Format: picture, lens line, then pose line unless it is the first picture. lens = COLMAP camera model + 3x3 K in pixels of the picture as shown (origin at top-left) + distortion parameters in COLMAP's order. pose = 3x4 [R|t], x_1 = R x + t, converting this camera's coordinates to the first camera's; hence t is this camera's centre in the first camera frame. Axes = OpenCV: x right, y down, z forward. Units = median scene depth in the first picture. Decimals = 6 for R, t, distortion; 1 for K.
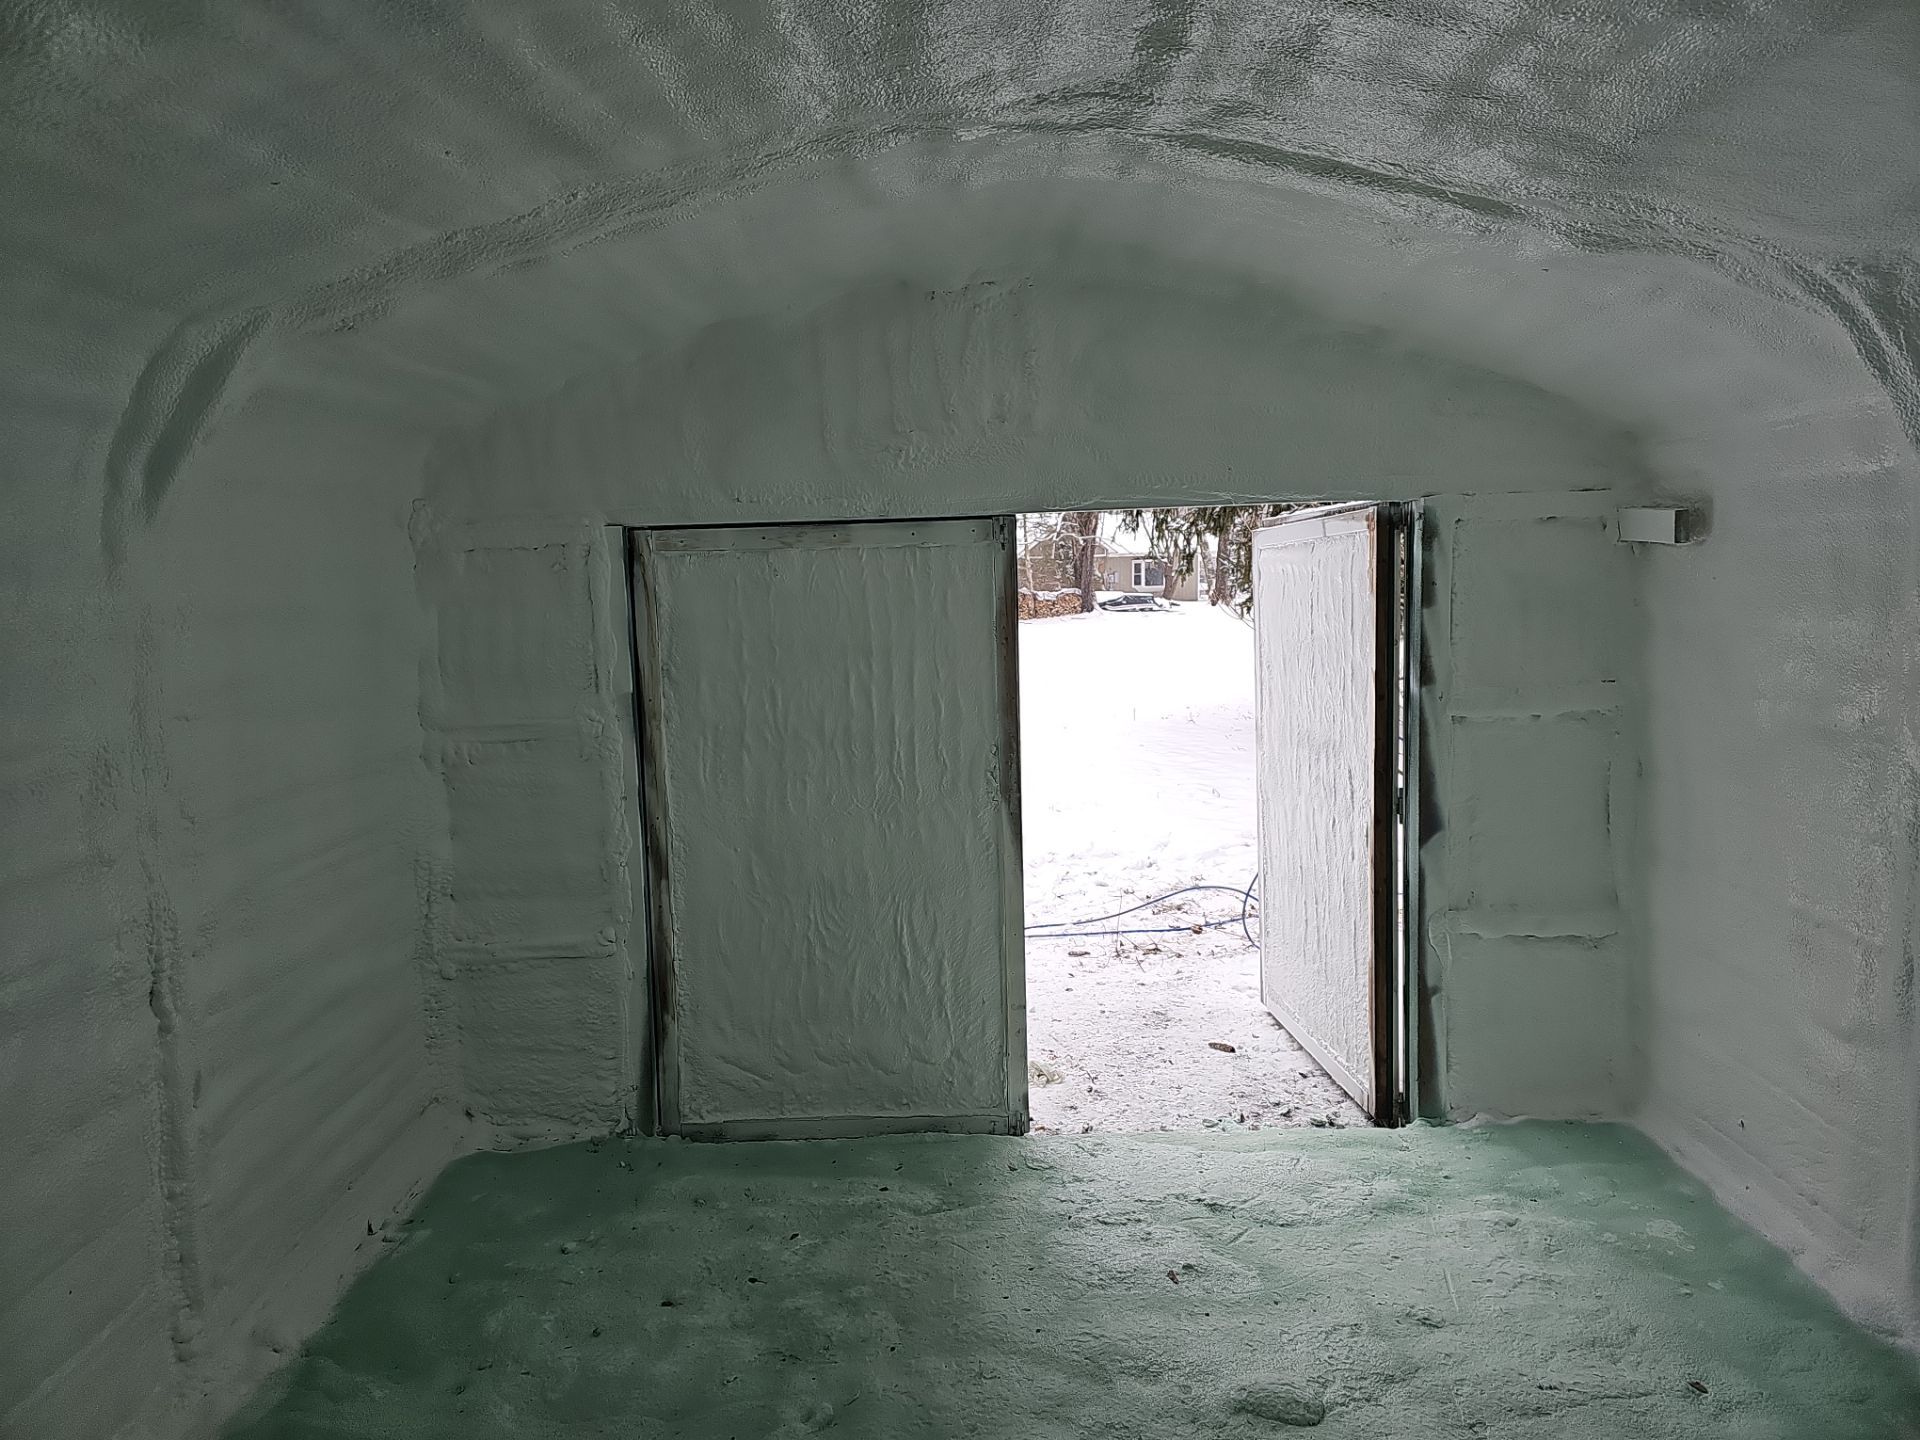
lens RADIAL K [[1244.2, 0, 962.2], [0, 1244.2, 704.6], [0, 0, 1]] dist [0.052239, -0.043842]
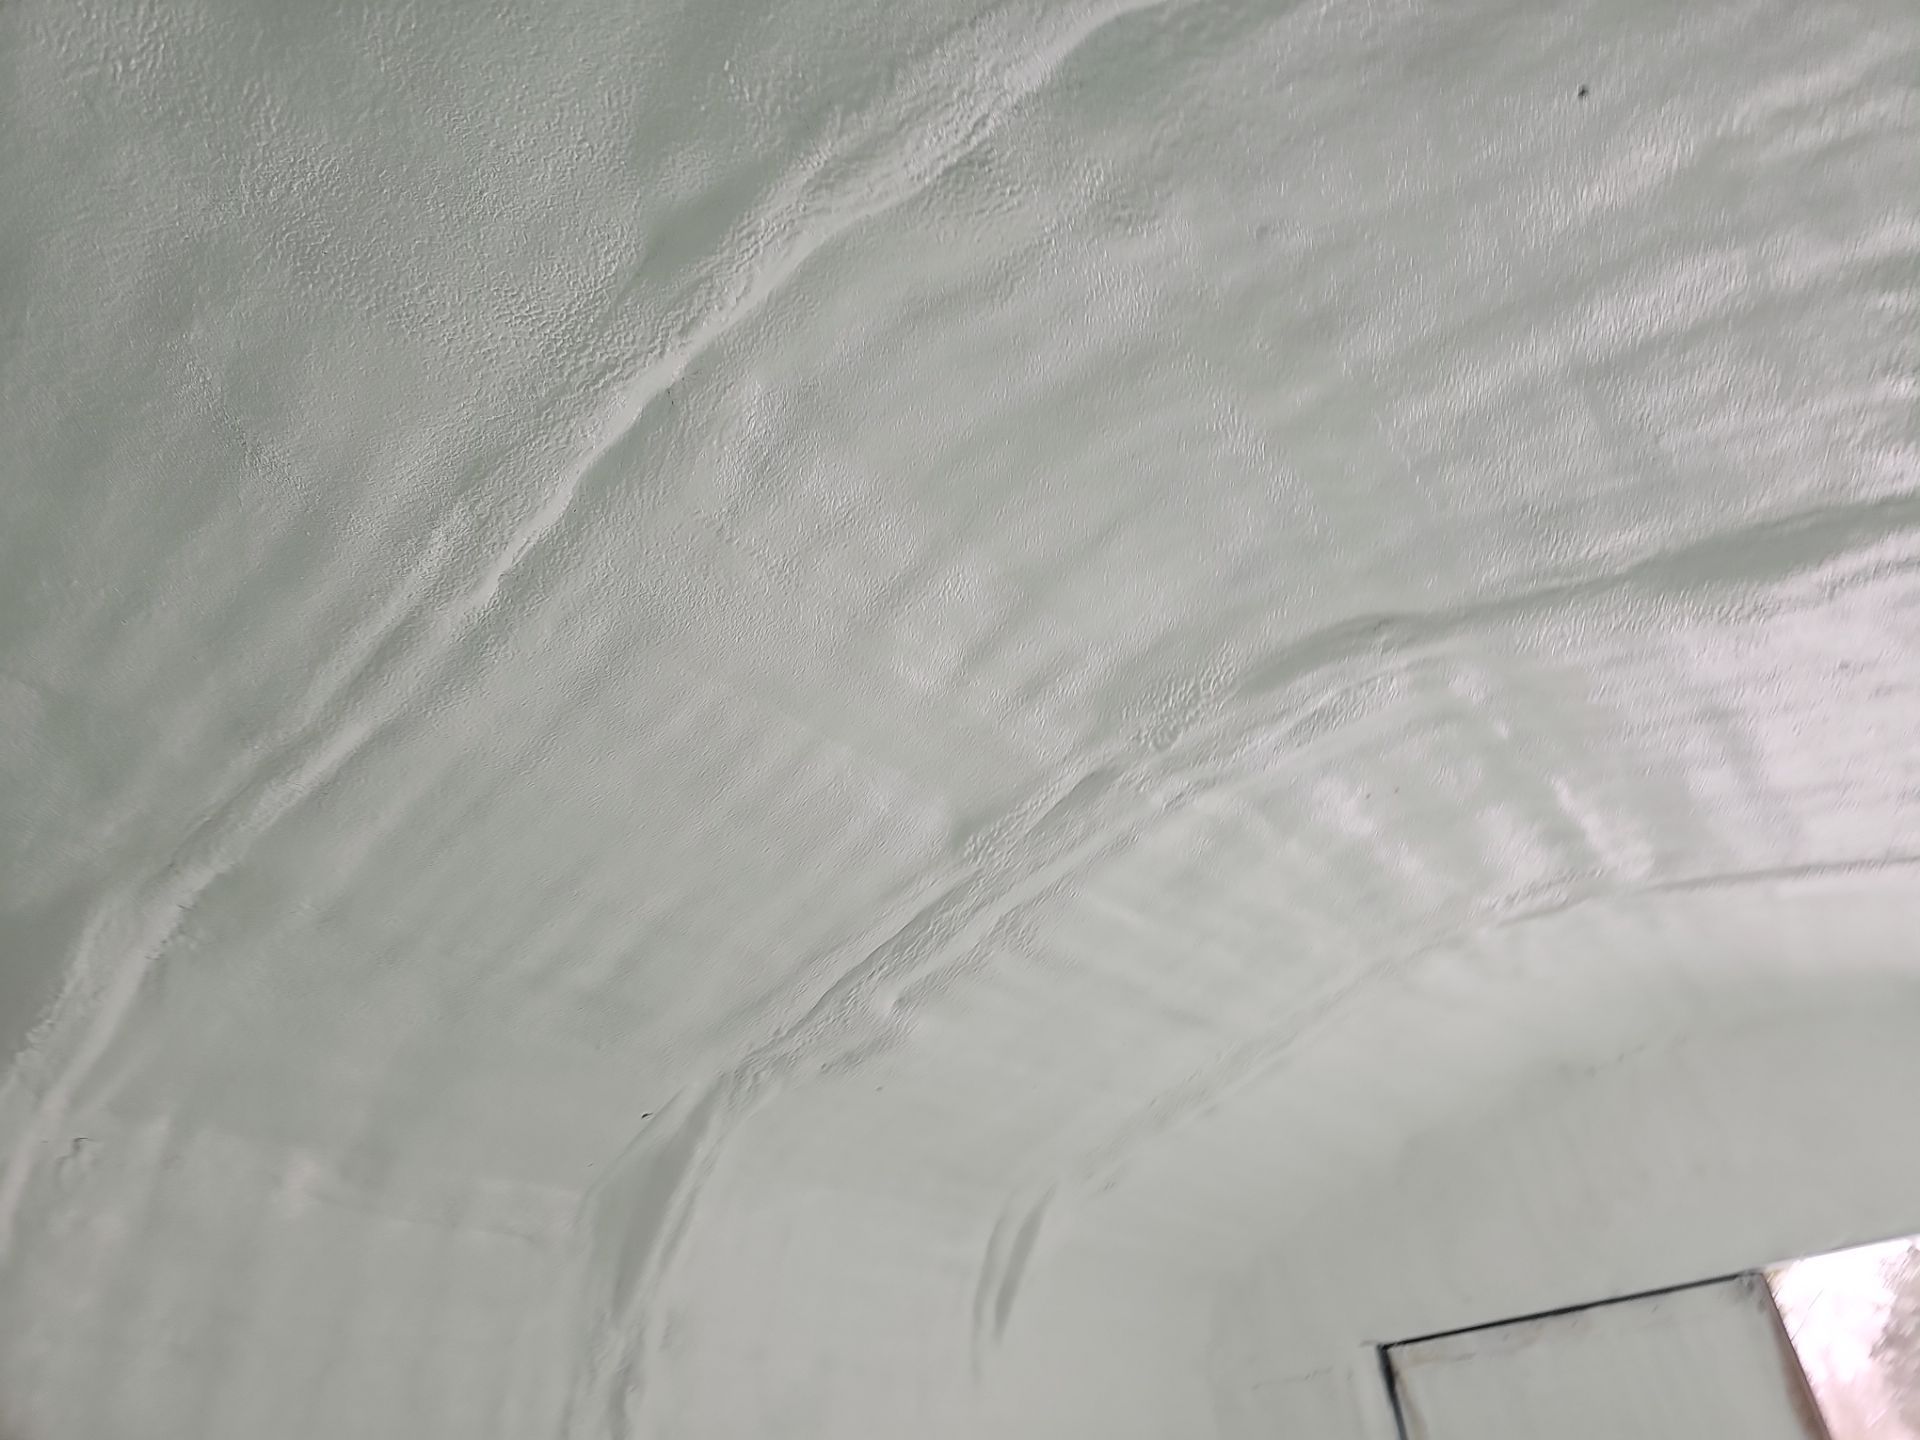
lens RADIAL K [[1208.4, 0, 988.1], [0, 1208.4, 679.5], [0, 0, 1]] dist [0.055963, -0.051937]
pose [[0.782615, -0.403431, -0.474086, 0.209205], [-0.010141, 0.753213, -0.657698, 0.129345], [0.622423, 0.519532, 0.585385, -0.150630]]
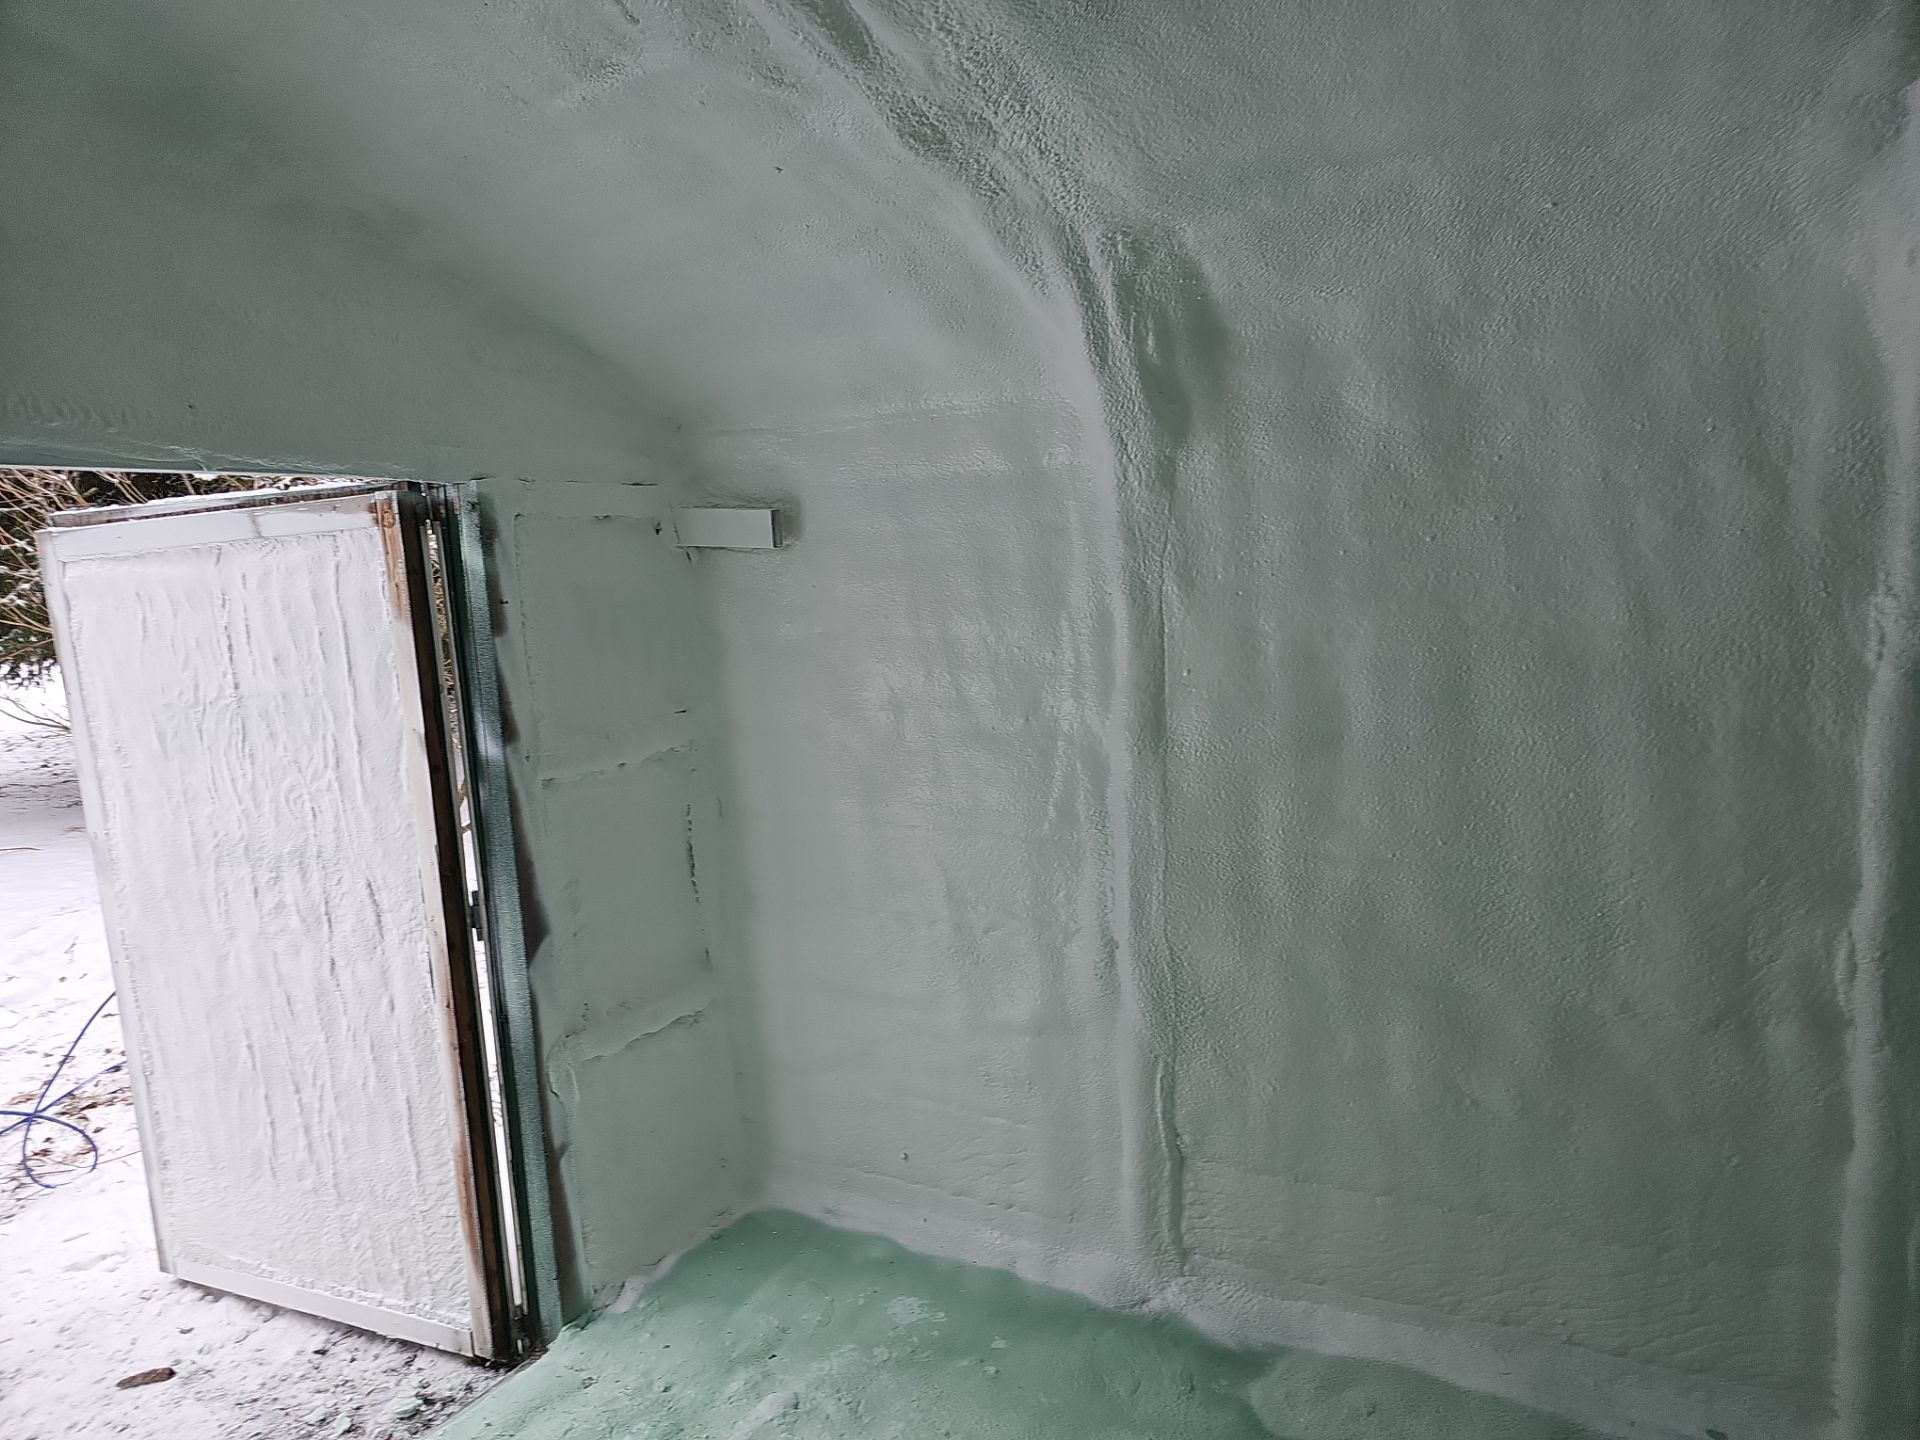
lens RADIAL K [[1250.5, 0, 961.0], [0, 1250.5, 729.4], [0, 0, 1]] dist [0.056096, -0.038239]
pose [[0.485487, -0.117154, 0.866358, -0.129473], [0.124471, 0.990148, 0.064143, -0.037497], [-0.865337, 0.076696, 0.495287, 0.415488]]
